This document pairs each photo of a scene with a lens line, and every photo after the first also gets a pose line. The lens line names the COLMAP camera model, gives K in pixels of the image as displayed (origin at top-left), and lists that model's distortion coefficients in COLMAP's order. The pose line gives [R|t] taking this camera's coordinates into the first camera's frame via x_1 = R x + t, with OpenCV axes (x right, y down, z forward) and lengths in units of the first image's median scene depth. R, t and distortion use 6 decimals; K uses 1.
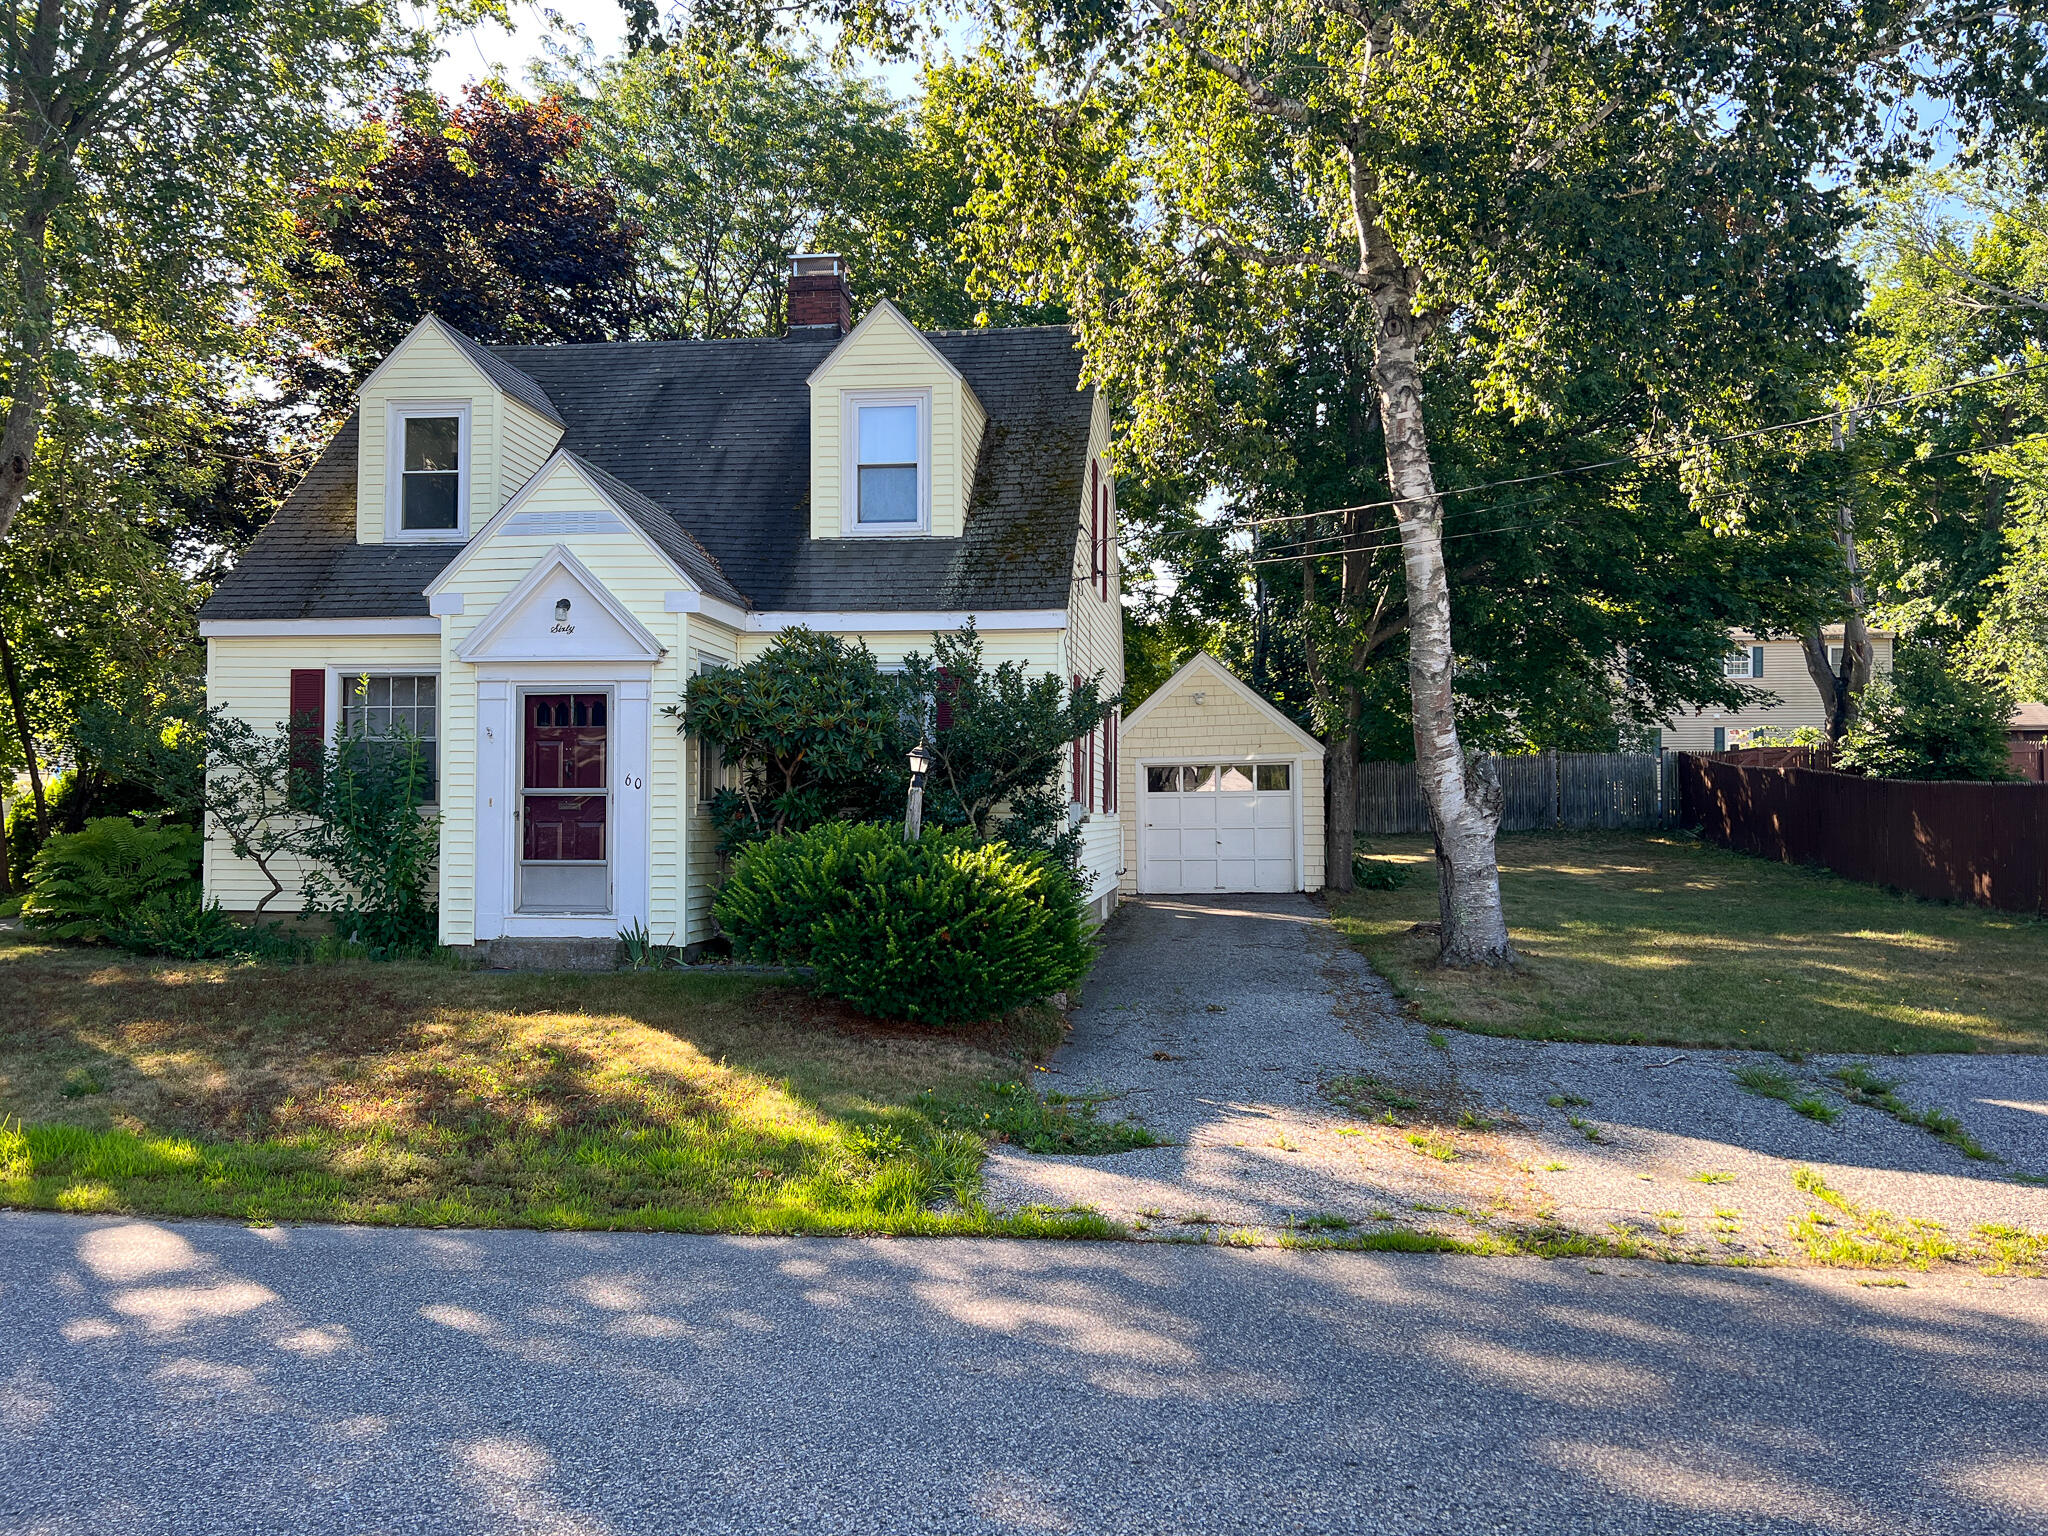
lens RADIAL K [[1555.9, 0, 1024.0], [0, 1555.9, 768.0], [0, 0, 1]] dist [0.026709, -0.000606]
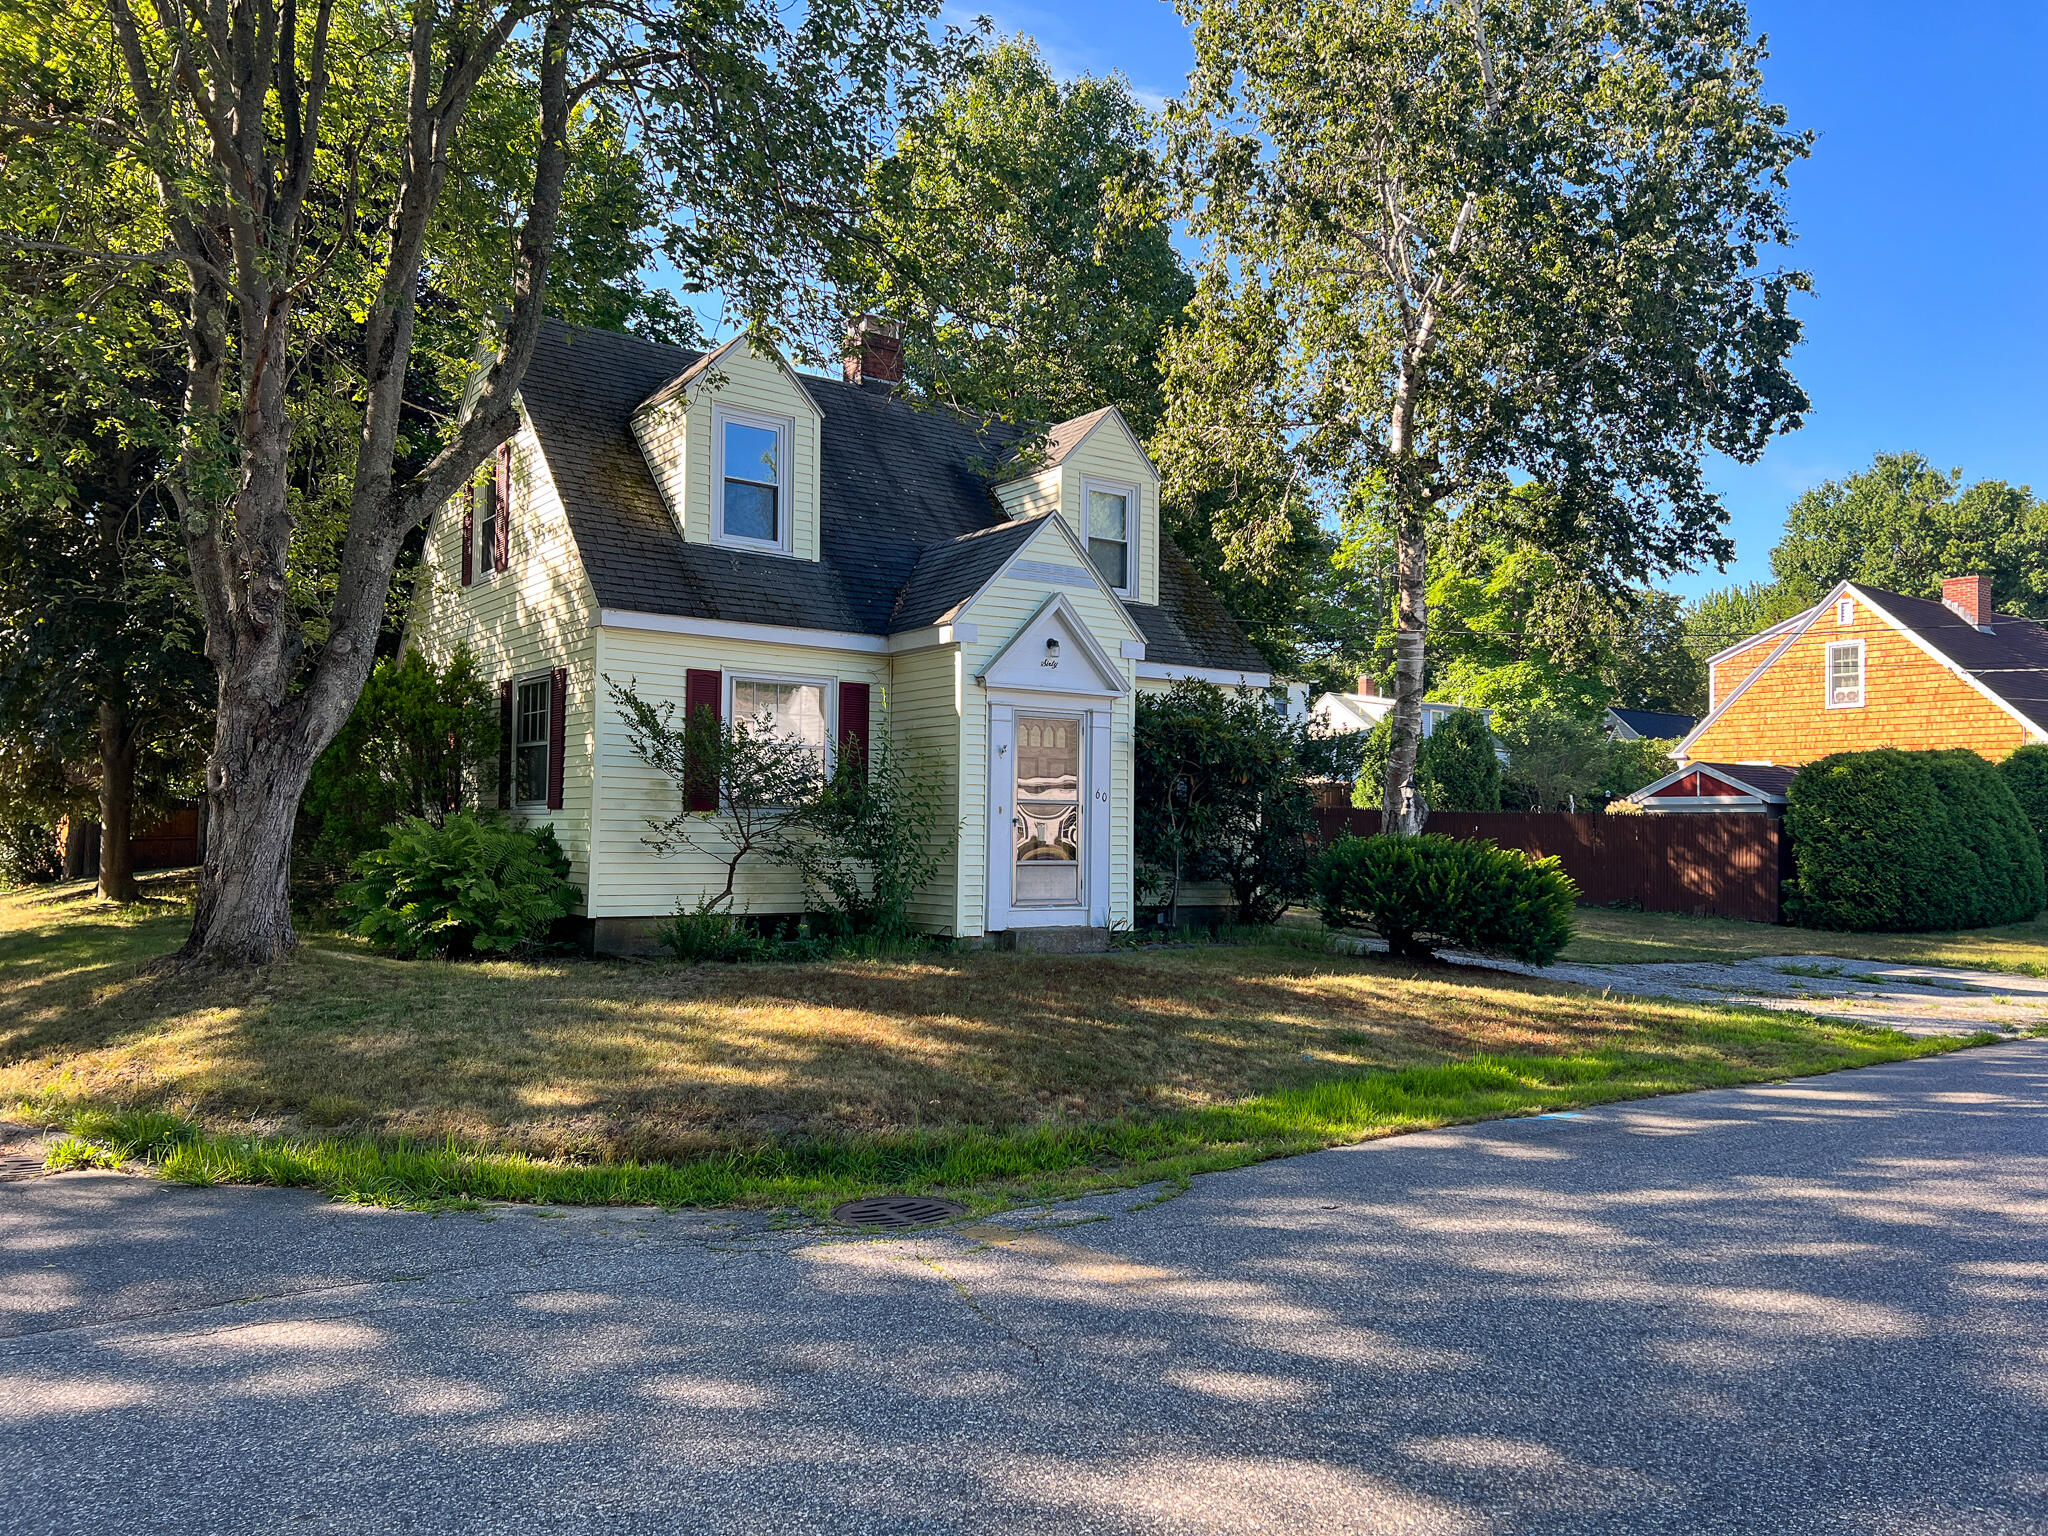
lens RADIAL K [[1555.9, 0, 1024.0], [0, 1555.9, 768.0], [0, 0, 1]] dist [0.026709, -0.000606]
pose [[0.719909, 0.027756, 0.693513, -1.055471], [-0.036089, 0.999345, -0.002533, -0.006227], [-0.693130, -0.023204, 0.720439, 0.152304]]
